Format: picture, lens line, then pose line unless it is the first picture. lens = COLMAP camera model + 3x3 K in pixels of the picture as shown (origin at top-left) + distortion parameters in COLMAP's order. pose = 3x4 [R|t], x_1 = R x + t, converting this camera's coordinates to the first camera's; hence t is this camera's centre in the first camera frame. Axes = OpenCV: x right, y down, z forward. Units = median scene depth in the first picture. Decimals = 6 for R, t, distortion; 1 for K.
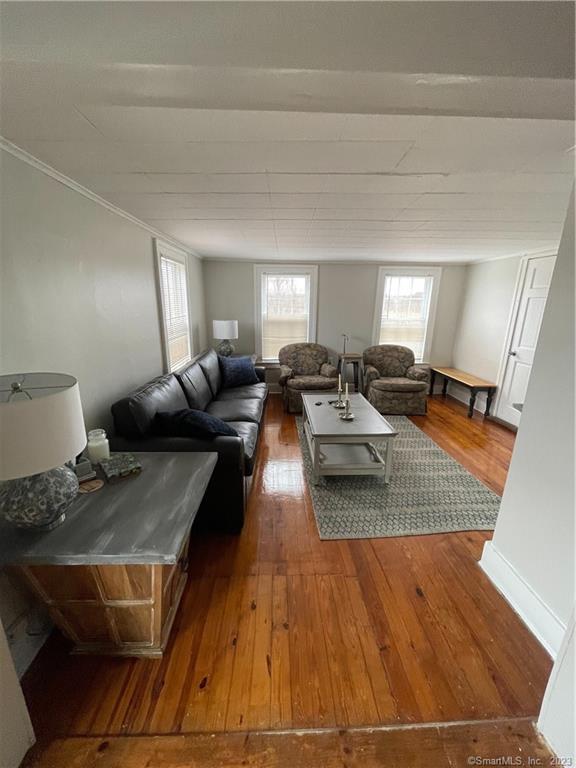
lens RADIAL K [[308.4, 0, 287.0], [0, 308.4, 380.9], [0, 0, 1]] dist [-0.002375, -0.000118]
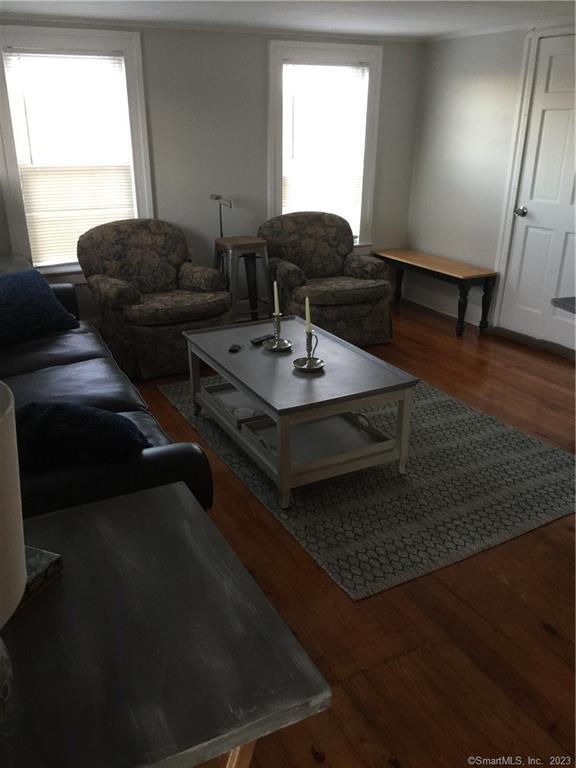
lens RADIAL K [[651.9, 0, 288.0], [0, 651.9, 384.0], [0, 0, 1]] dist [0.108857, -0.162851]
pose [[0.903663, -0.166625, 0.394499, -0.180374], [0.113029, 0.981336, 0.155576, -0.015933], [-0.413059, -0.095998, 0.905631, 0.034719]]
